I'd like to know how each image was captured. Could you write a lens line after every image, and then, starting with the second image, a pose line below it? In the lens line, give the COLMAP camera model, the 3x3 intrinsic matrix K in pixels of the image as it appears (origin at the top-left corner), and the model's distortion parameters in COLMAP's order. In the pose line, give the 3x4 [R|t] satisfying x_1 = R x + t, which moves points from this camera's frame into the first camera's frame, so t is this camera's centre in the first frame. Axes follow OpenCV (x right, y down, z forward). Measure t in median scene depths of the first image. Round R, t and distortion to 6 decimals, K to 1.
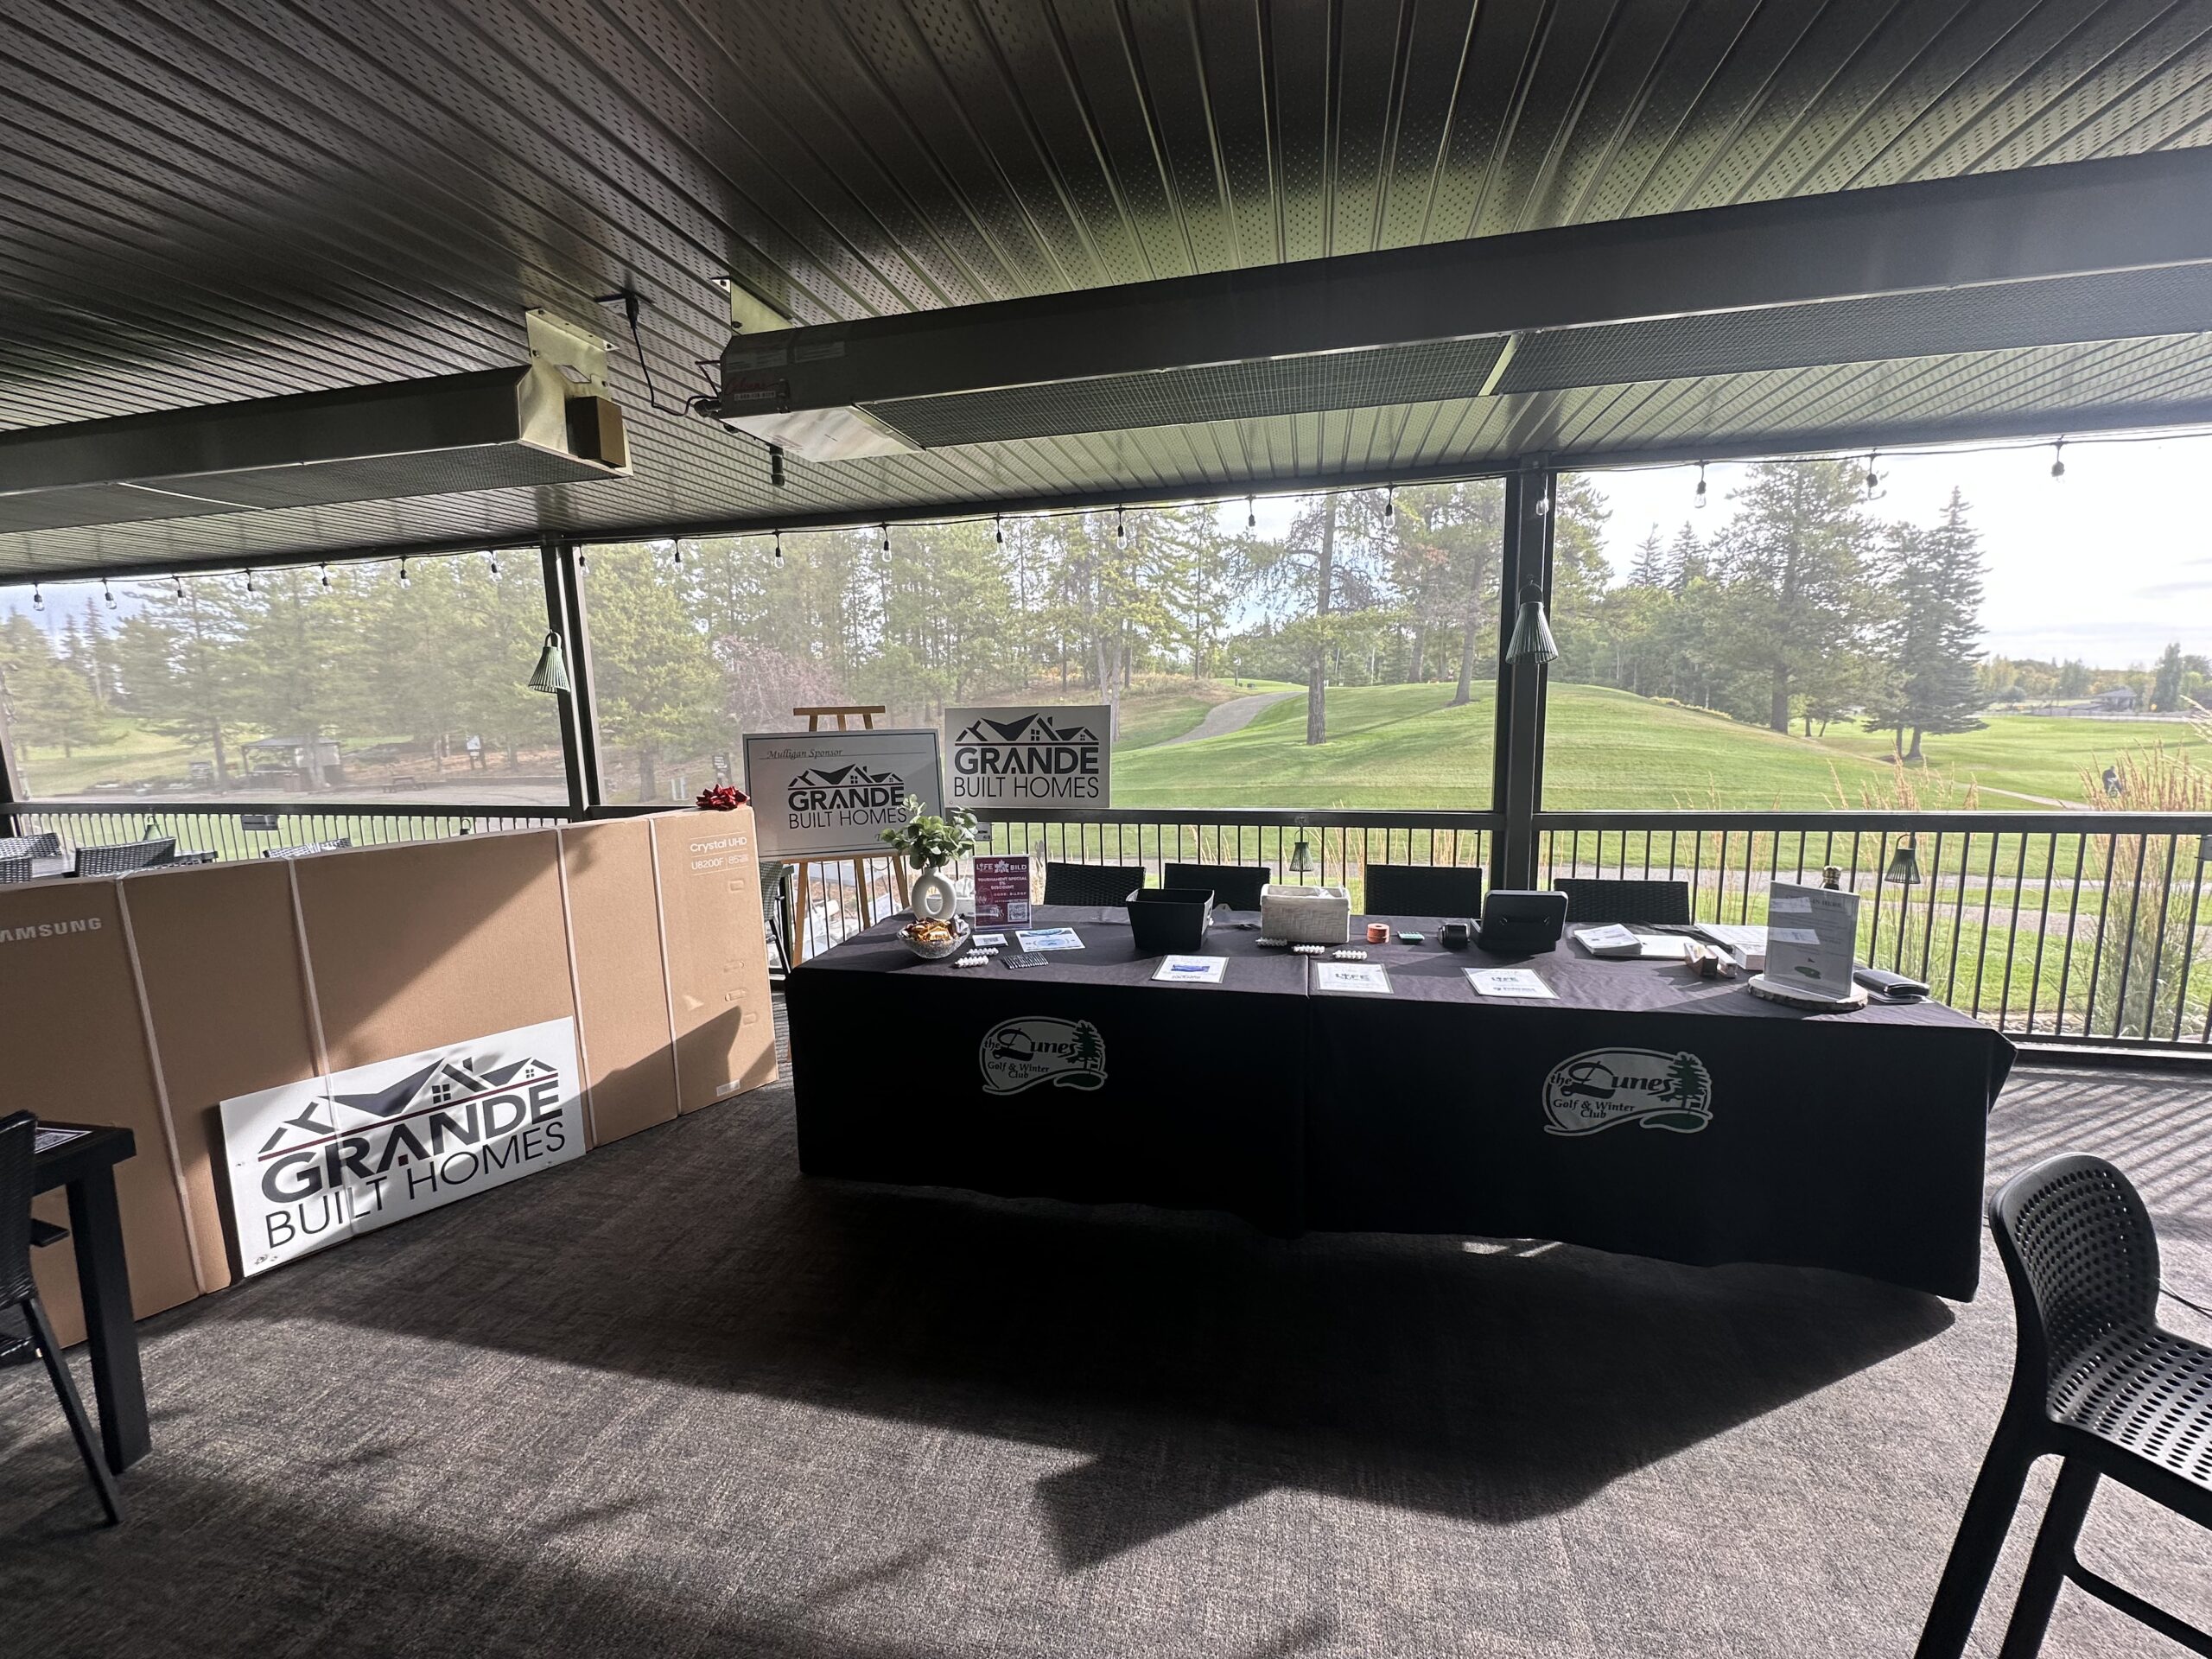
lens RADIAL K [[881.0, 0, 1106.0], [0, 881.0, 829.5], [0, 0, 1]] dist [-0.000733, 0.000010]
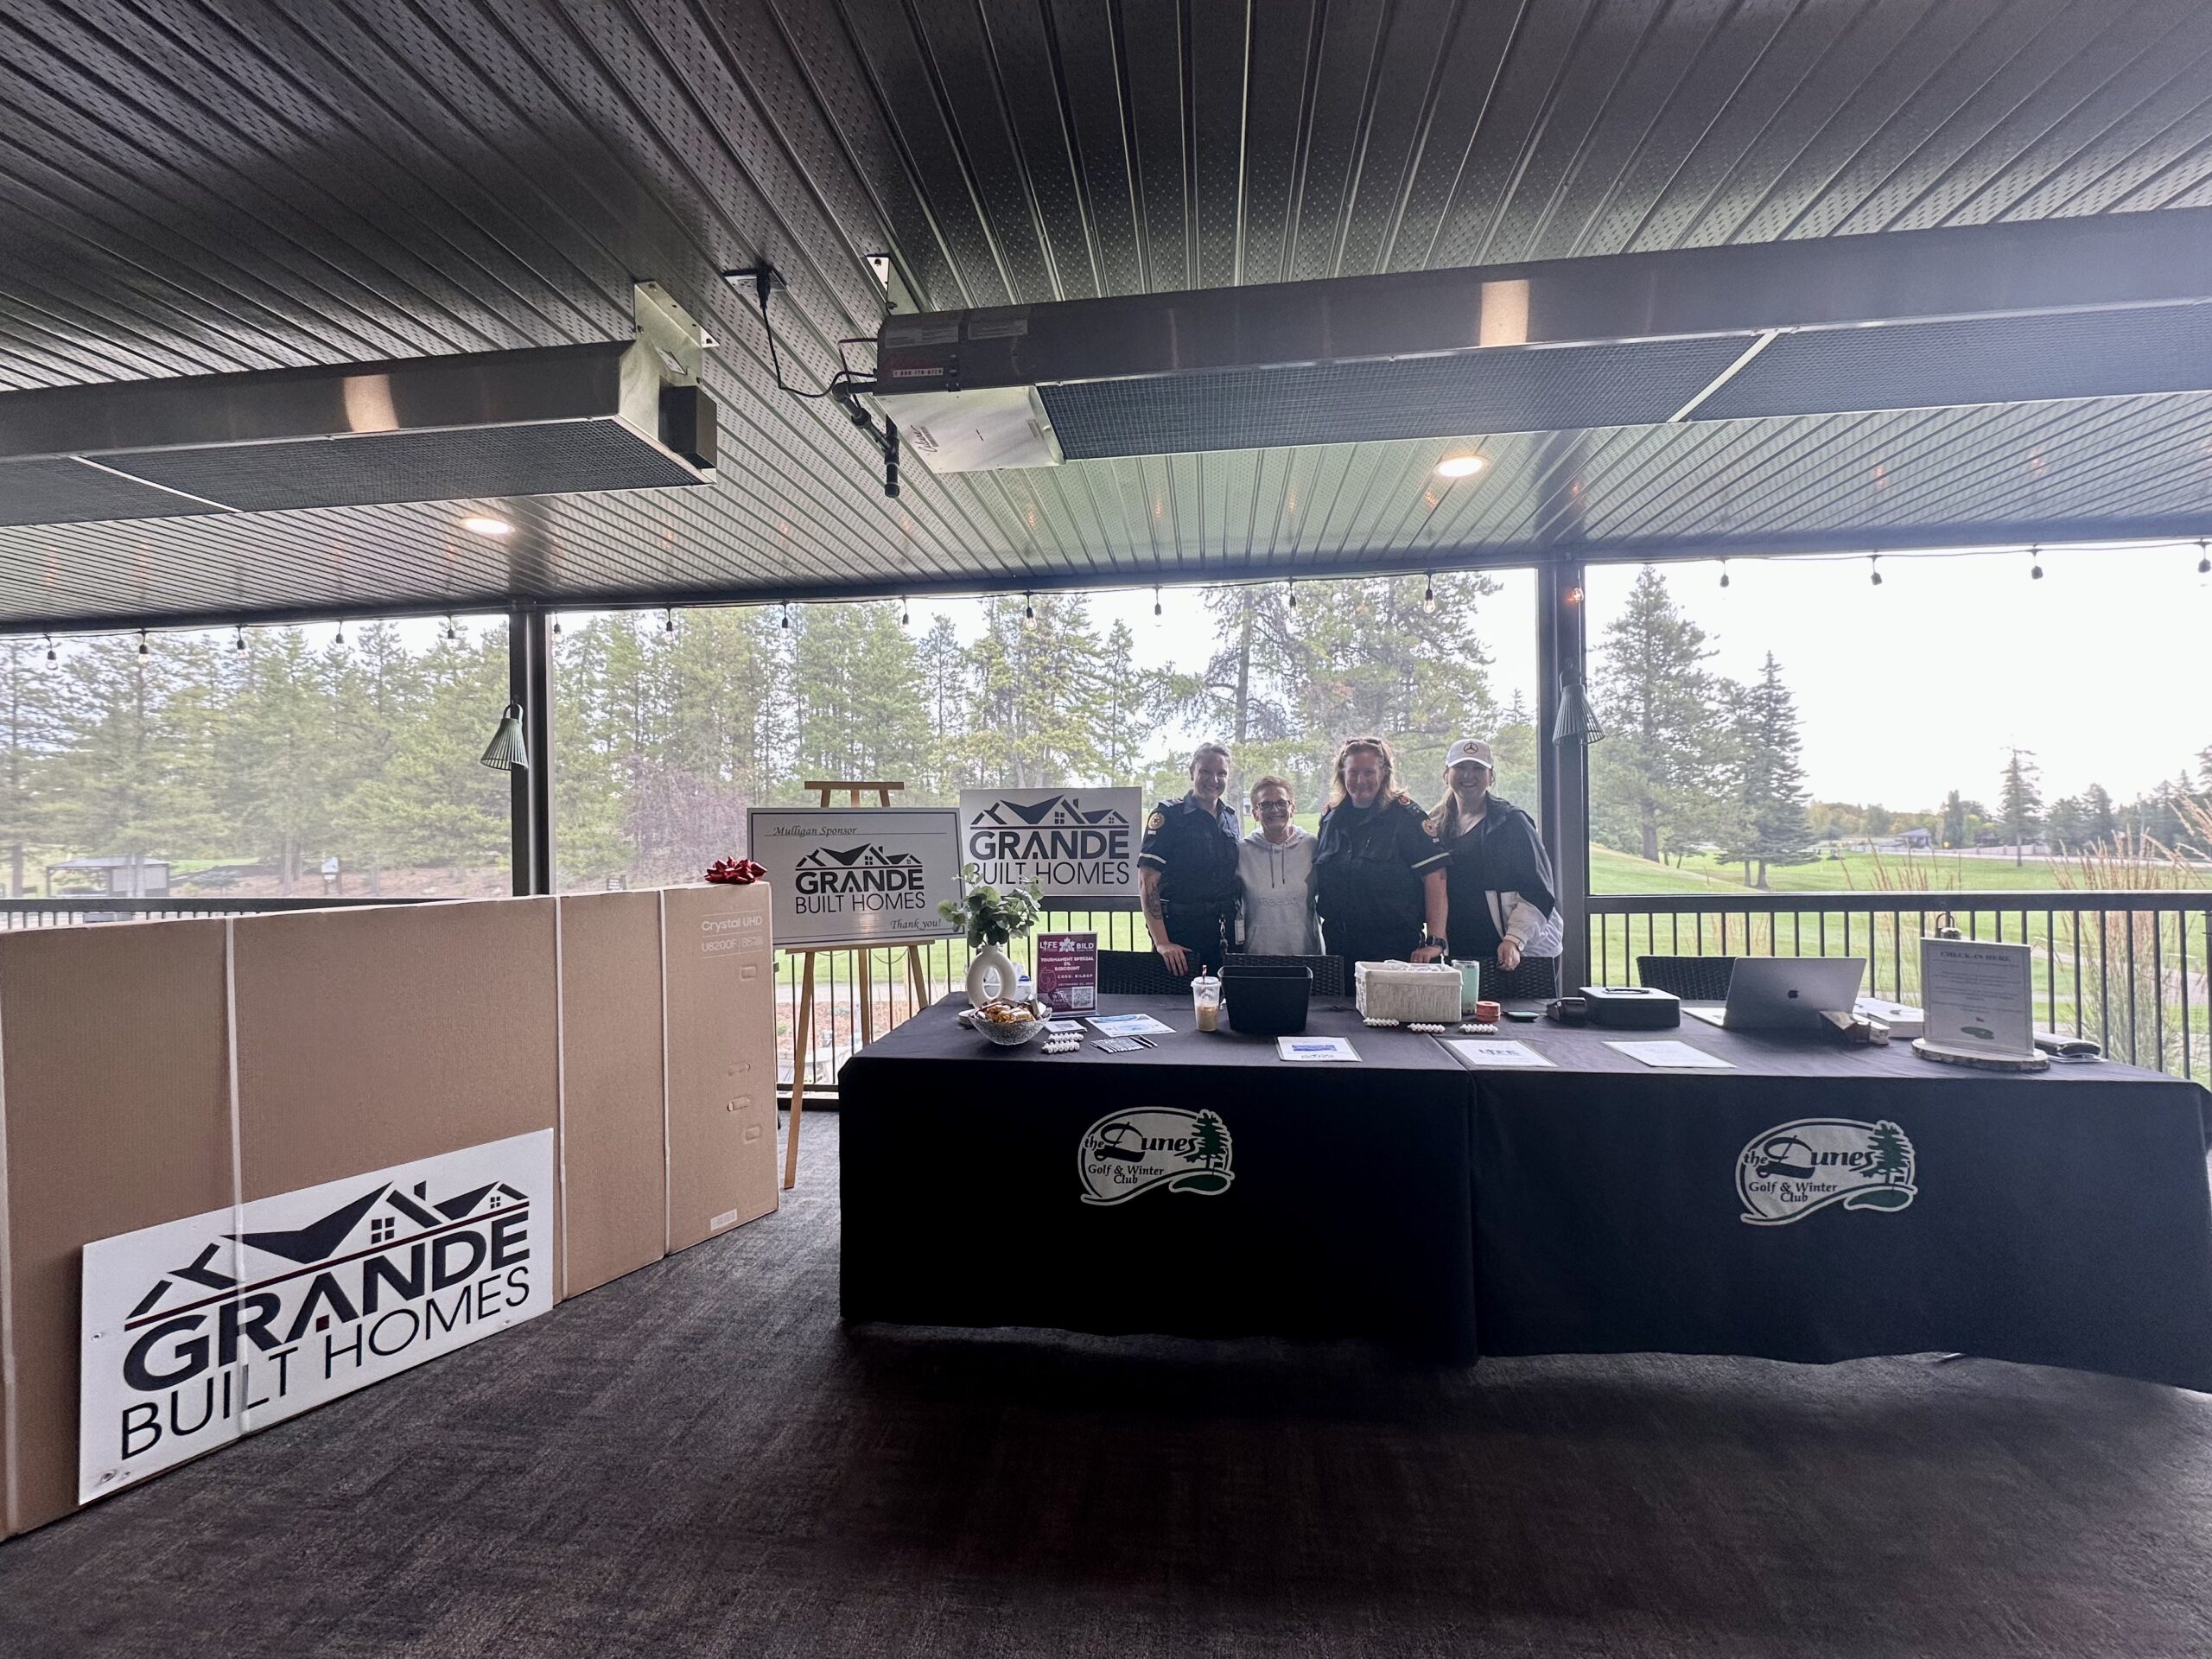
lens RADIAL K [[879.3, 0, 1106.0], [0, 879.3, 829.5], [0, 0, 1]] dist [-0.000738, 0.000037]
pose [[0.994262, 0.010305, 0.106471, -0.173003], [0.005463, 0.989157, -0.146757, 0.056644], [-0.106829, 0.146497, 0.983426, 0.098769]]
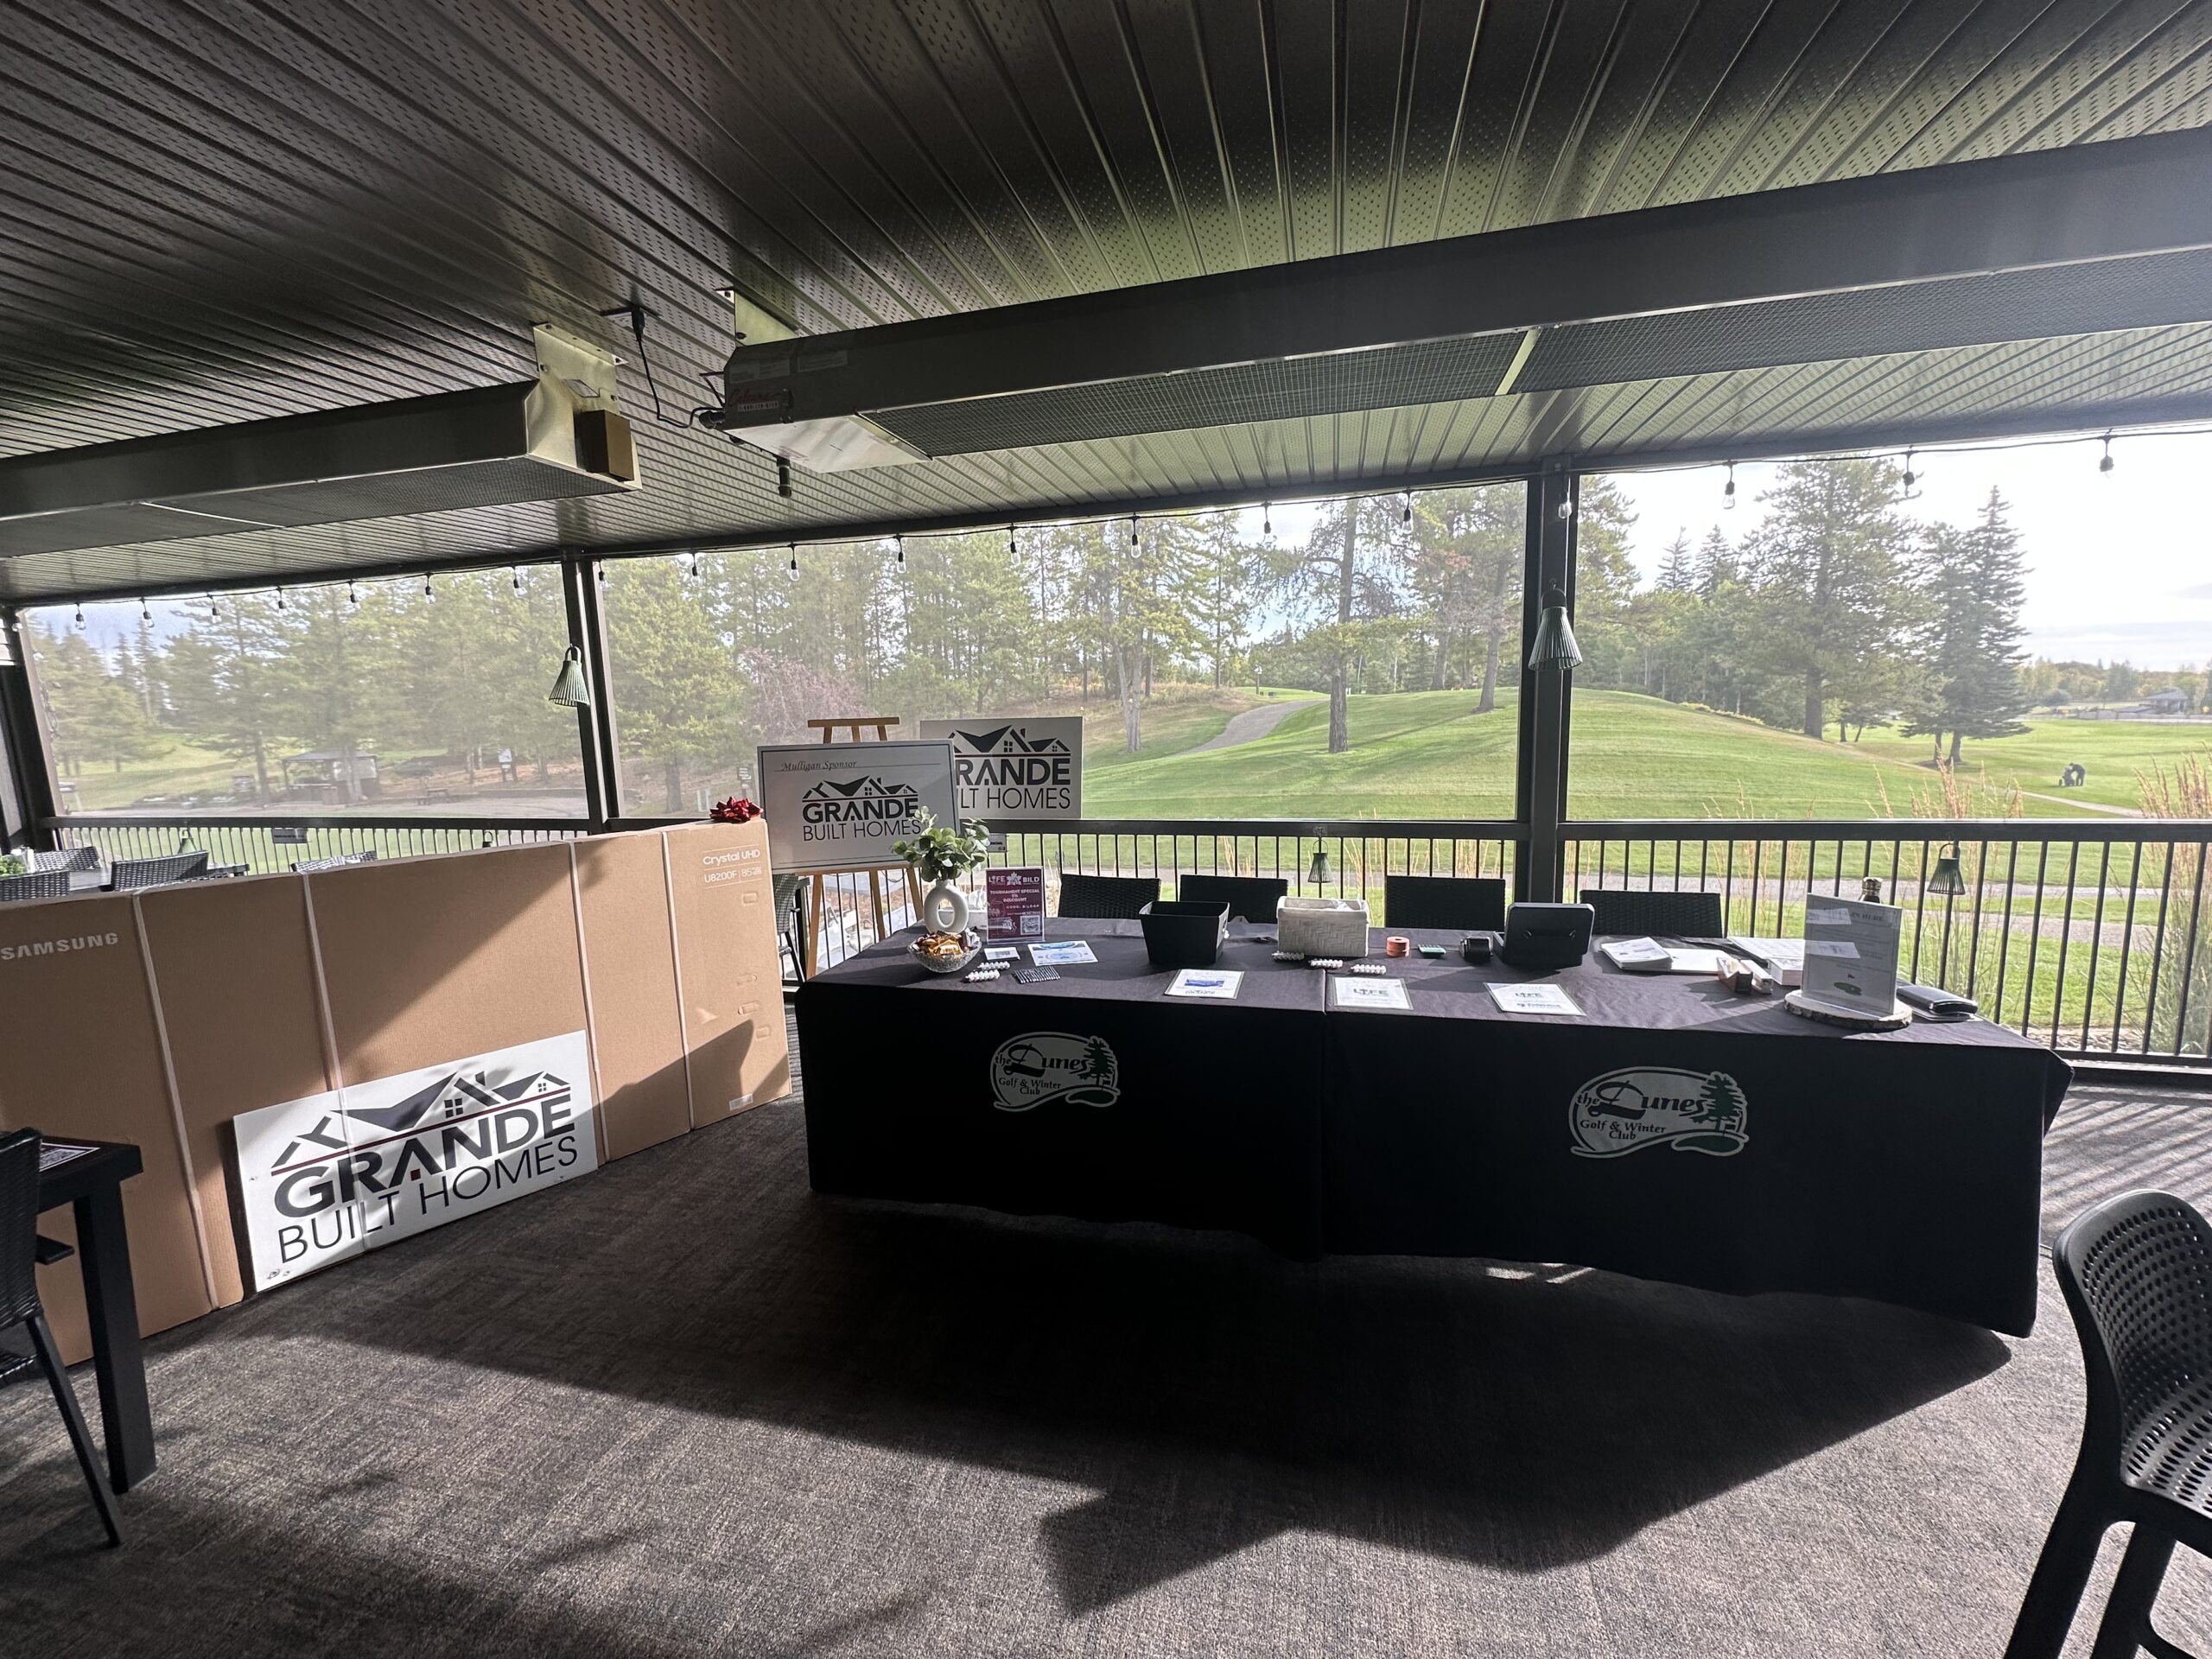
lens RADIAL K [[881.0, 0, 1106.0], [0, 881.0, 829.5], [0, 0, 1]] dist [-0.000733, 0.000010]
pose [[0.999691, -0.003415, -0.024632, 0.009076], [0.003155, 0.999939, -0.010557, -0.002476], [0.024667, 0.010476, 0.999641, 0.013468]]
